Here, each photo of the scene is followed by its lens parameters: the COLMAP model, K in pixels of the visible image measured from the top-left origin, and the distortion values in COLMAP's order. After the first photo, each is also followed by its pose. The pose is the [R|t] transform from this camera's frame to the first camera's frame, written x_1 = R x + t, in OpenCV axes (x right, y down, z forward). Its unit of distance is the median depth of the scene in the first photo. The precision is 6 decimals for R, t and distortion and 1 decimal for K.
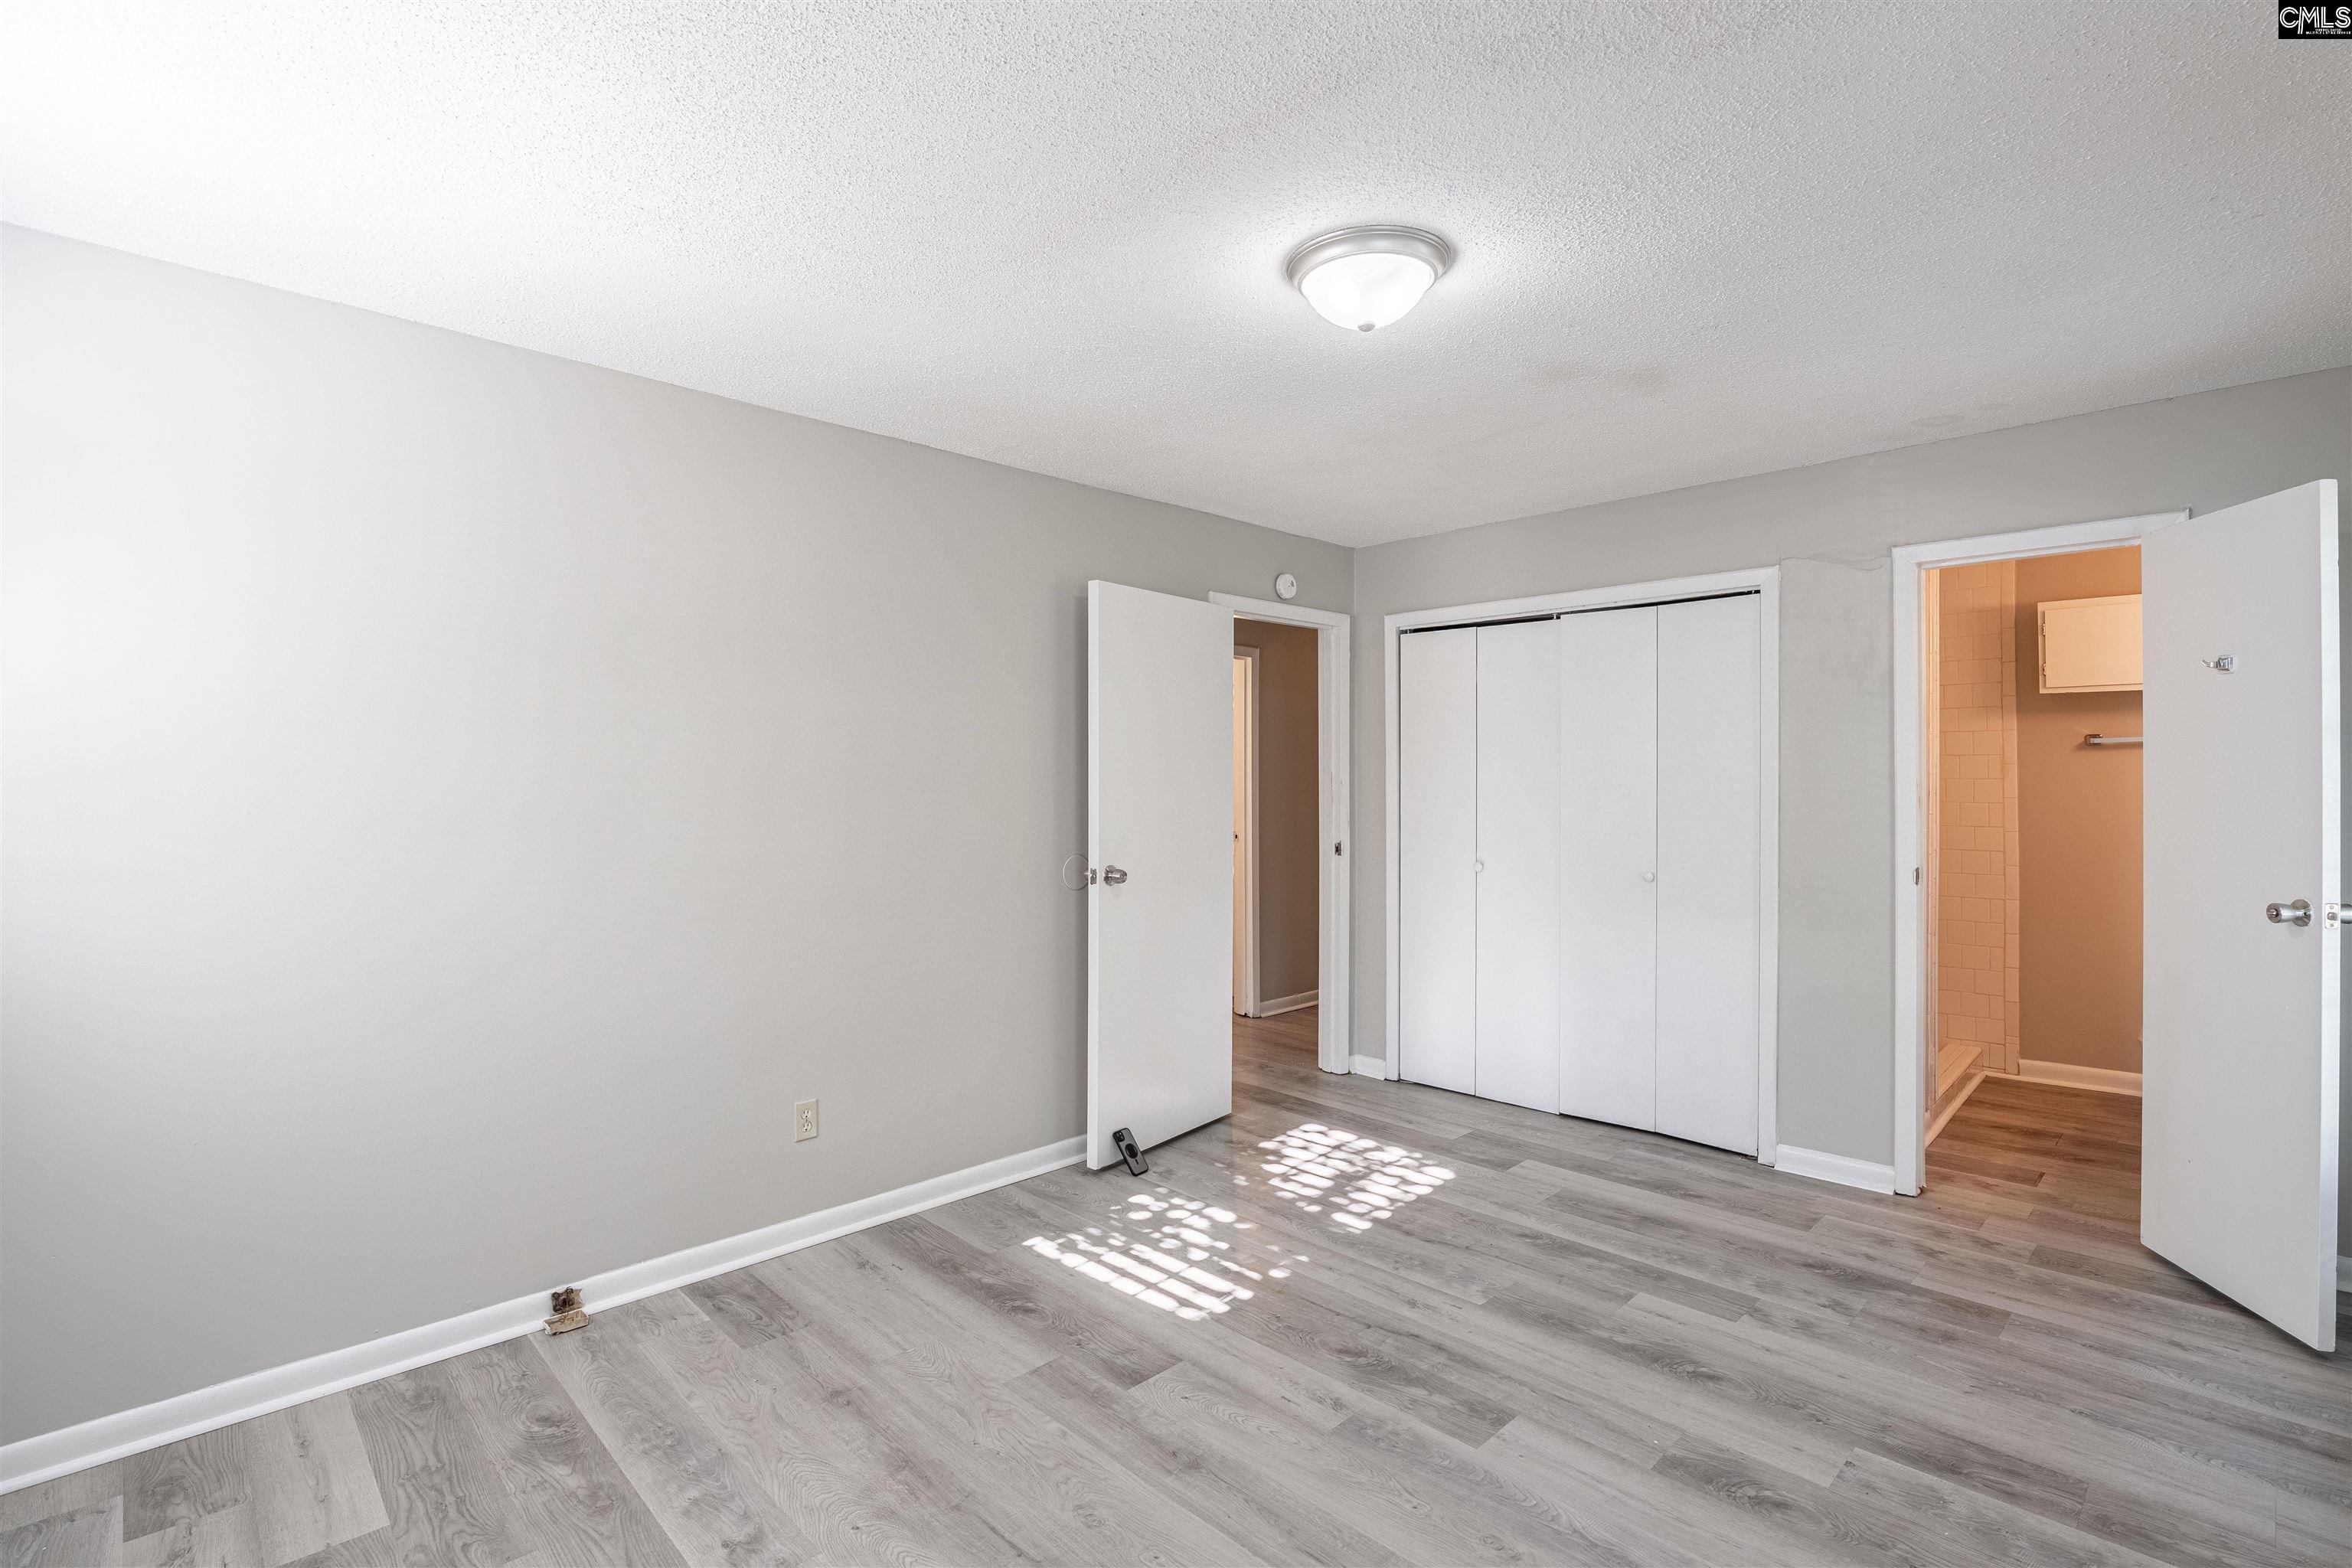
lens RADIAL K [[1089.9, 0, 1176.2], [0, 1089.9, 777.5], [0, 0, 1]] dist [-0.022305, 0.001502]
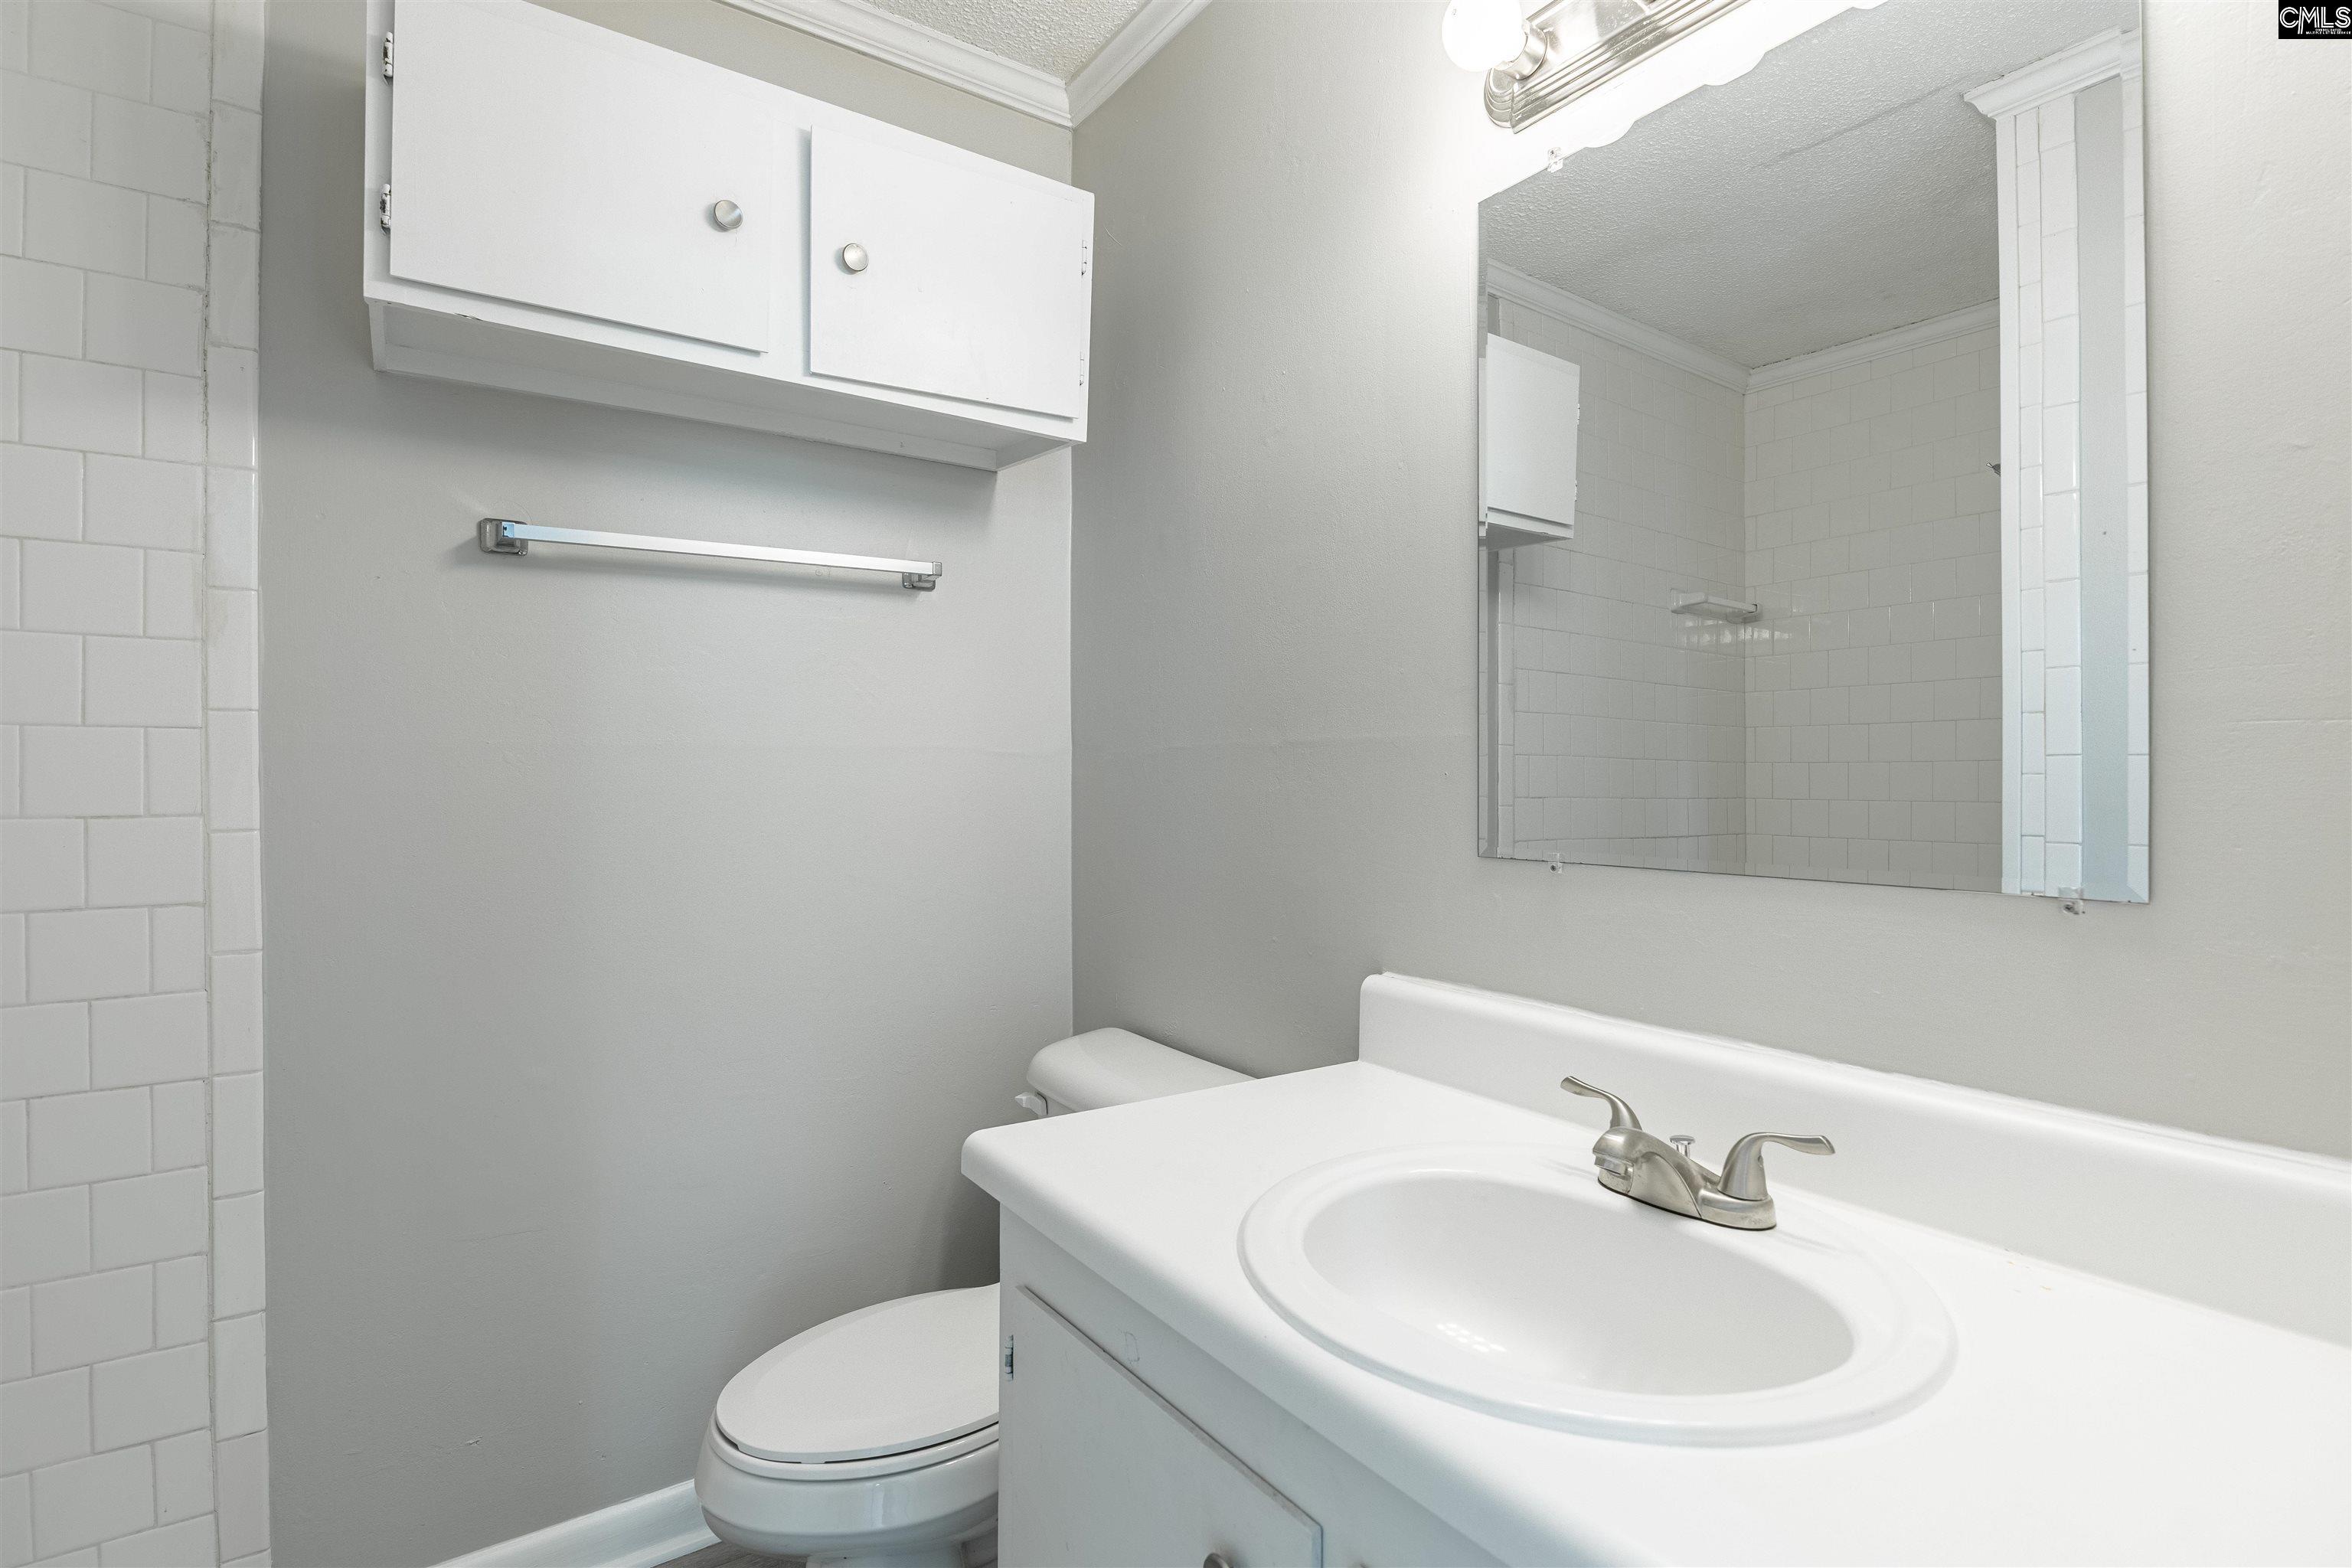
lens RADIAL K [[1089.9, 0, 1176.2], [0, 1089.9, 777.5], [0, 0, 1]] dist [-0.022305, 0.001502]
pose [[0.167744, 0.006201, 0.985811, 0.544131], [-0.002452, 0.999980, -0.005873, 0.037234], [-0.985828, -0.001432, 0.167756, 0.713837]]
